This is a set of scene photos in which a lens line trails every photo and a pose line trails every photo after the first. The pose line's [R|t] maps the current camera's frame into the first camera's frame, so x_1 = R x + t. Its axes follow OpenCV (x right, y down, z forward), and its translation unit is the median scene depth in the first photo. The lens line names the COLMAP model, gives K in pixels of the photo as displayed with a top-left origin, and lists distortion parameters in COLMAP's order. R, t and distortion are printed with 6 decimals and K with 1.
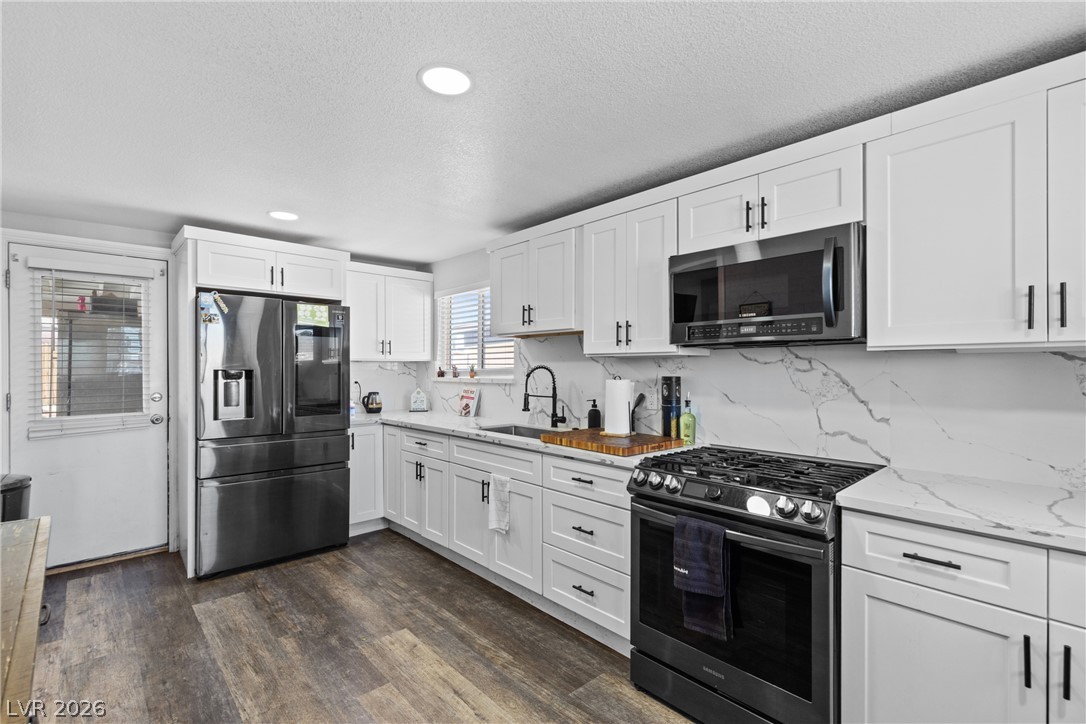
lens RADIAL K [[498.6, 0, 548.9], [0, 498.6, 364.5], [0, 0, 1]] dist [0.001920, 0.000237]
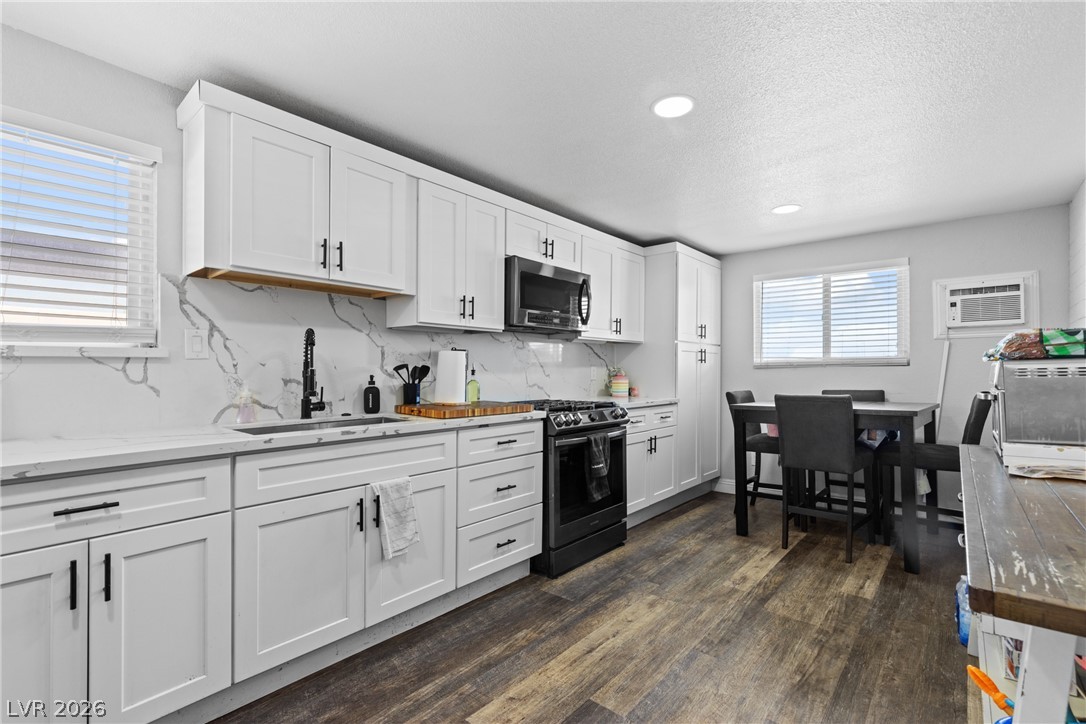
lens RADIAL K [[498.6, 0, 548.7], [0, 498.6, 366.1], [0, 0, 1]] dist [0.001920, 0.000237]
pose [[-0.126369, 0.004421, 0.991973, -0.933028], [-0.008846, 0.999945, -0.005583, 0.067372], [-0.991944, -0.009480, -0.126323, 0.960727]]
